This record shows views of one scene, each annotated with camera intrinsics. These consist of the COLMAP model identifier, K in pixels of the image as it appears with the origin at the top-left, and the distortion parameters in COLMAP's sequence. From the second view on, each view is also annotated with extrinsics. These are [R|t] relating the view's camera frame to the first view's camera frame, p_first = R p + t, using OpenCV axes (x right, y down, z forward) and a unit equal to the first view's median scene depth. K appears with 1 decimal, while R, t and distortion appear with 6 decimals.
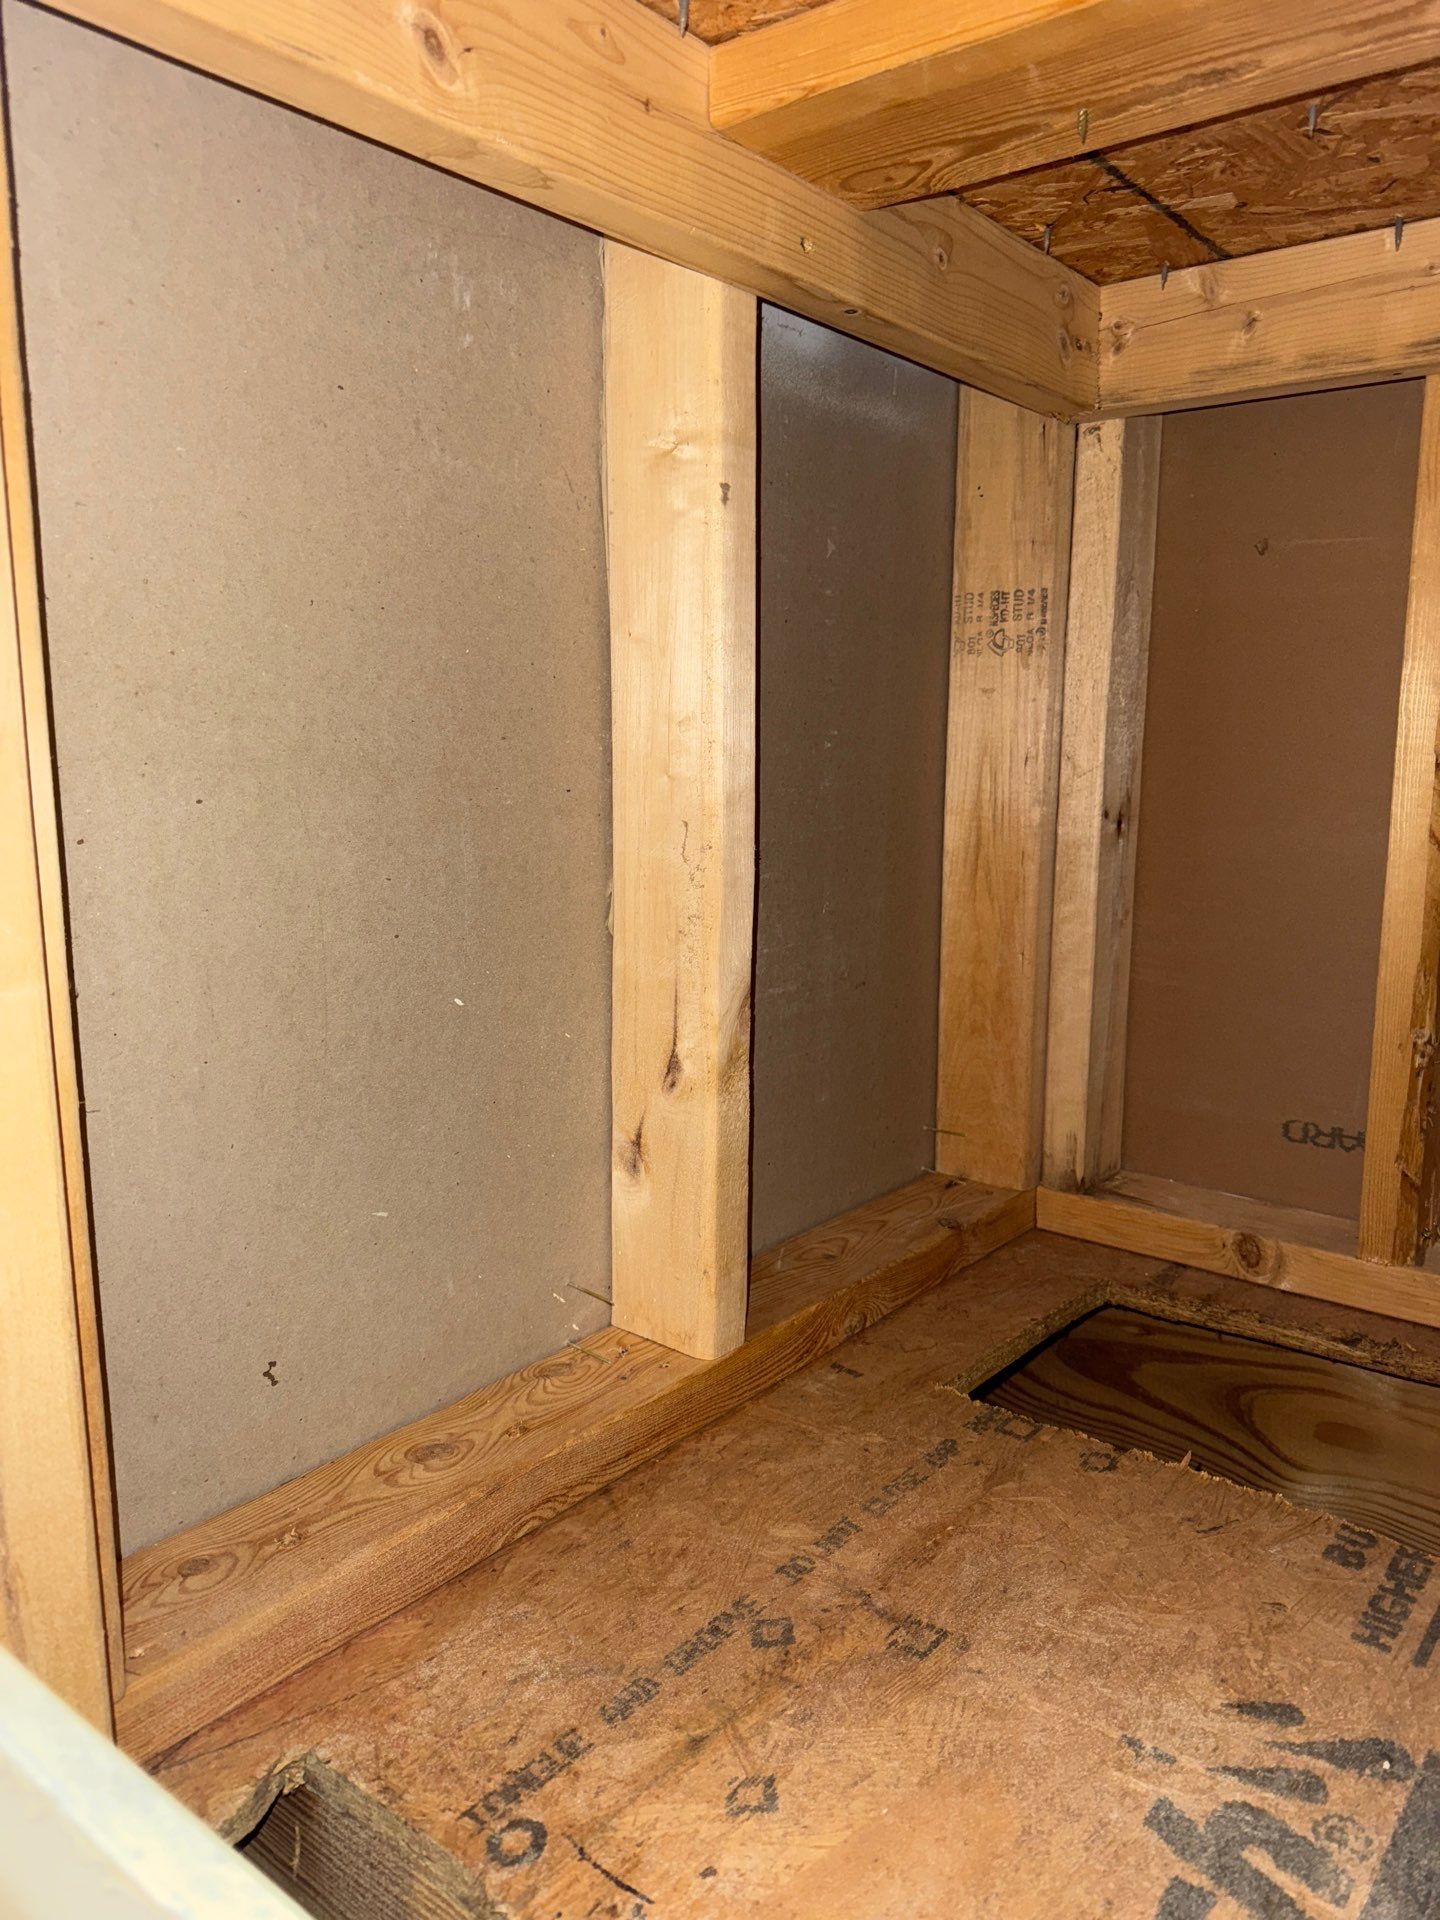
lens RADIAL K [[1388.5, 0, 738.2], [0, 1388.5, 945.3], [0, 0, 1]] dist [0.031280, -0.039596]
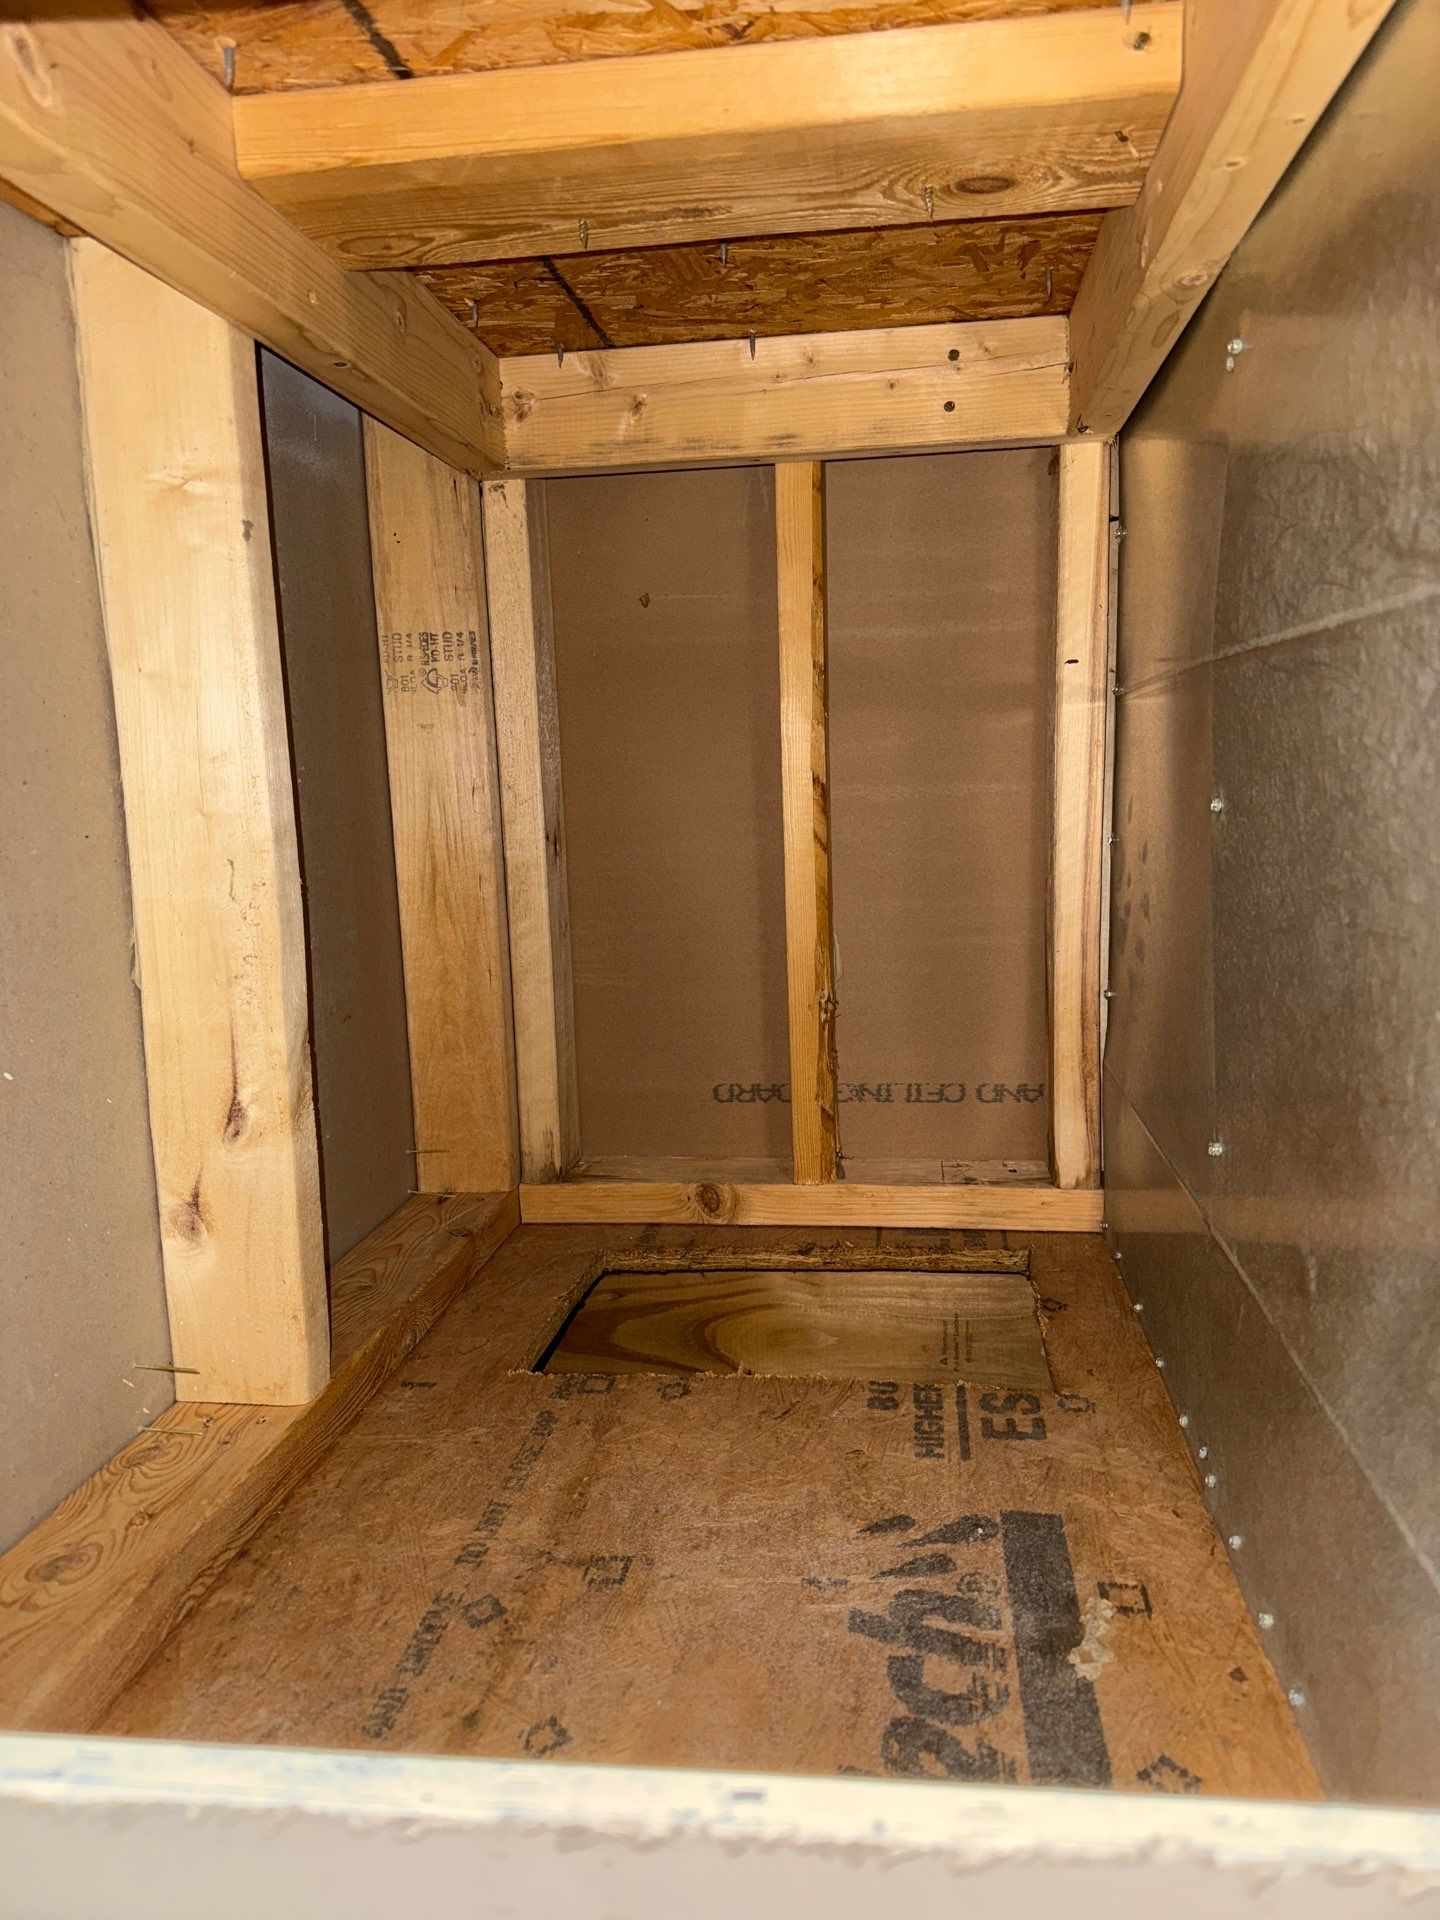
lens RADIAL K [[1388.5, 0, 733.1], [0, 1388.5, 962.8], [0, 0, 1]] dist [0.031280, -0.039596]
pose [[0.854486, -0.107580, 0.508213, -0.242498], [0.116028, 0.993130, 0.015146, 0.008130], [-0.506351, 0.046025, 0.861098, -0.024752]]
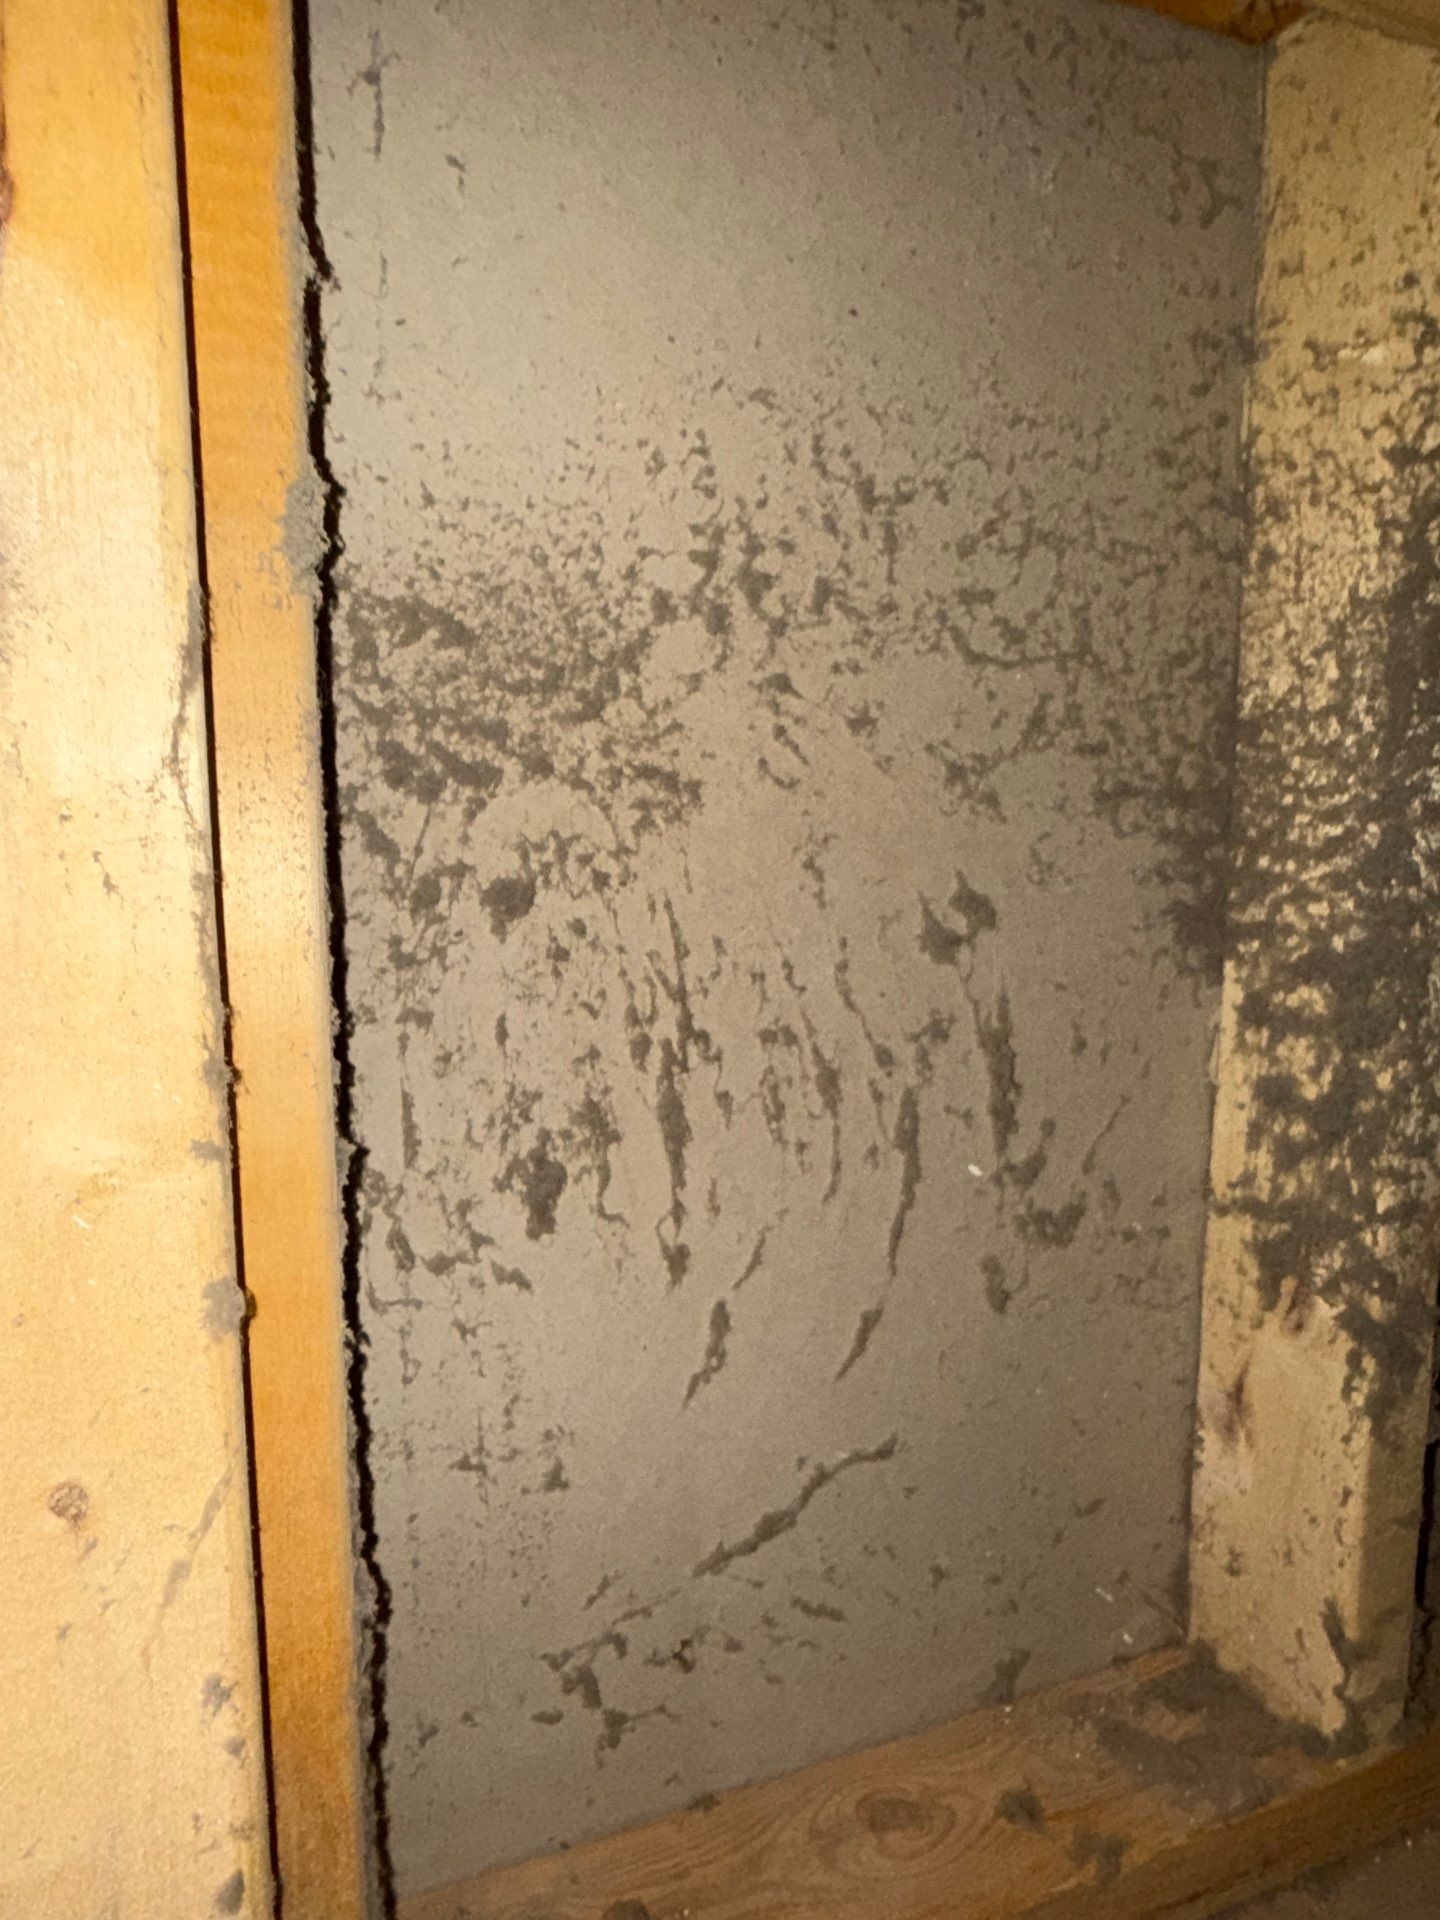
lens RADIAL K [[1272.4, 0, 703.2], [0, 1272.4, 962.5], [0, 0, 1]] dist [0.001061, 0.000072]
pose [[0.883588, 0.051223, -0.465455, -0.026429], [-0.069067, 0.997384, -0.021351, -0.039640], [0.463143, 0.051013, 0.884814, 0.338999]]
